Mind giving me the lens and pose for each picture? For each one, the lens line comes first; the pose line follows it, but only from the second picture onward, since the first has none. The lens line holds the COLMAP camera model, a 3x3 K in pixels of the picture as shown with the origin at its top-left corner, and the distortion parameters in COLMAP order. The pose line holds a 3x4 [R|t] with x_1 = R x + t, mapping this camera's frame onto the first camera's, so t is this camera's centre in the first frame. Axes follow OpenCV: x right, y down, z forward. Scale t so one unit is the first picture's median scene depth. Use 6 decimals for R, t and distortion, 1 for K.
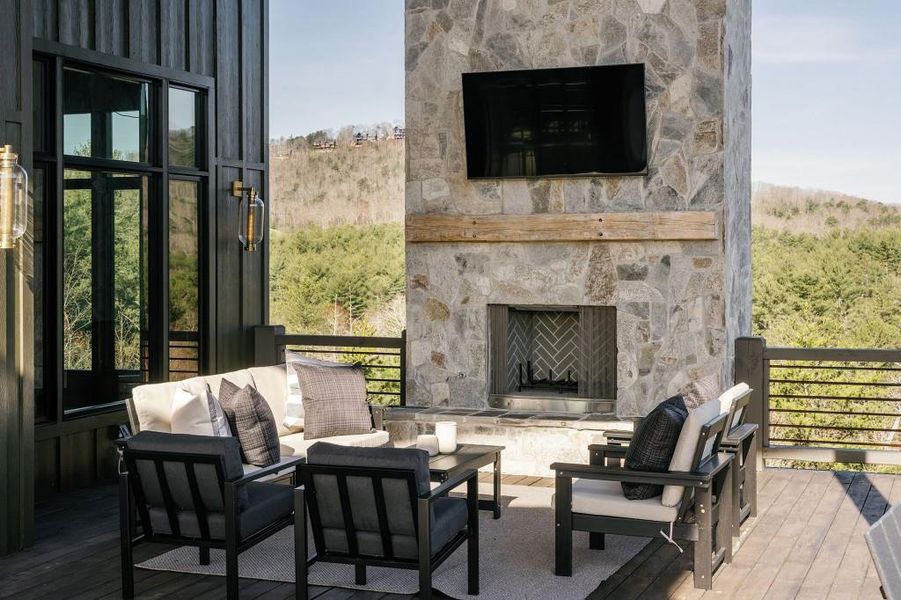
lens RADIAL K [[1303.2, 0, 449.6], [0, 1303.2, 251.4], [0, 0, 1]] dist [-0.009158, 0.010494]
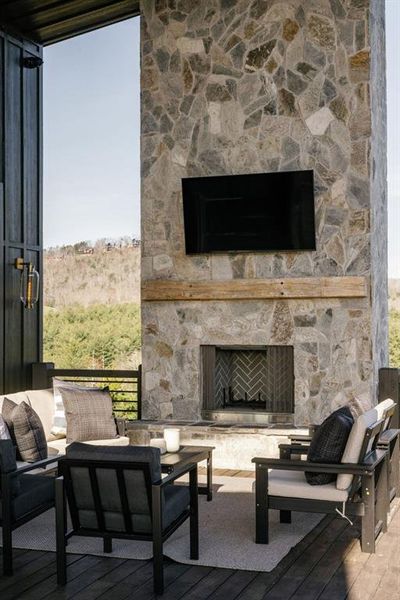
lens RADIAL K [[867.8, 0, 200.0], [0, 867.8, 300.0], [0, 0, 1]] dist [-0.009158, 0.010494]
pose [[0.999381, -0.002134, 0.035125, -0.003789], [0.003023, 0.999676, -0.025287, 0.016633], [-0.035060, 0.025378, 0.999063, 0.080860]]
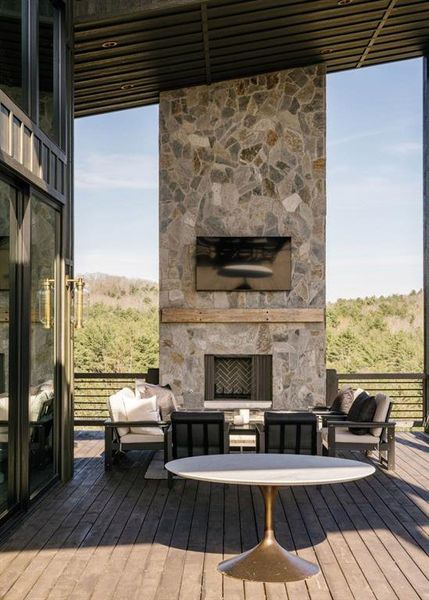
lens RADIAL K [[930.8, 0, 214.5], [0, 930.8, 300.0], [0, 0, 1]] dist [-0.002293, -0.004687]
pose [[0.934053, 0.010166, 0.356988, -0.474439], [-0.002365, 0.999749, -0.022283, -0.010539], [-0.357125, 0.019970, 0.933843, -0.322222]]
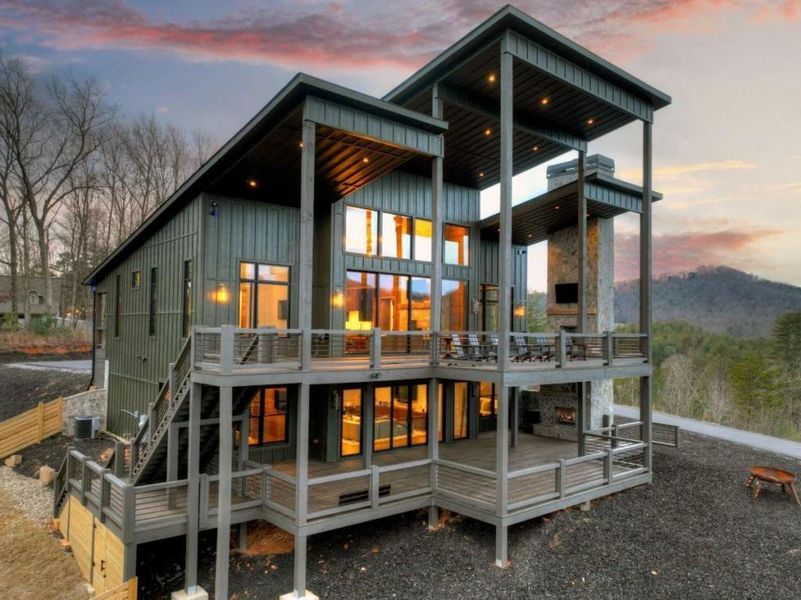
lens RADIAL K [[616.5, 0, 413.2], [0, 616.5, 300.5], [0, 0, 1]] dist [-0.004761, -0.003073]
pose [[0.891623, -0.007637, -0.452715, 0.678806], [-0.017148, 0.998571, -0.050619, 0.077765], [0.452454, 0.052896, 0.890217, -1.657272]]
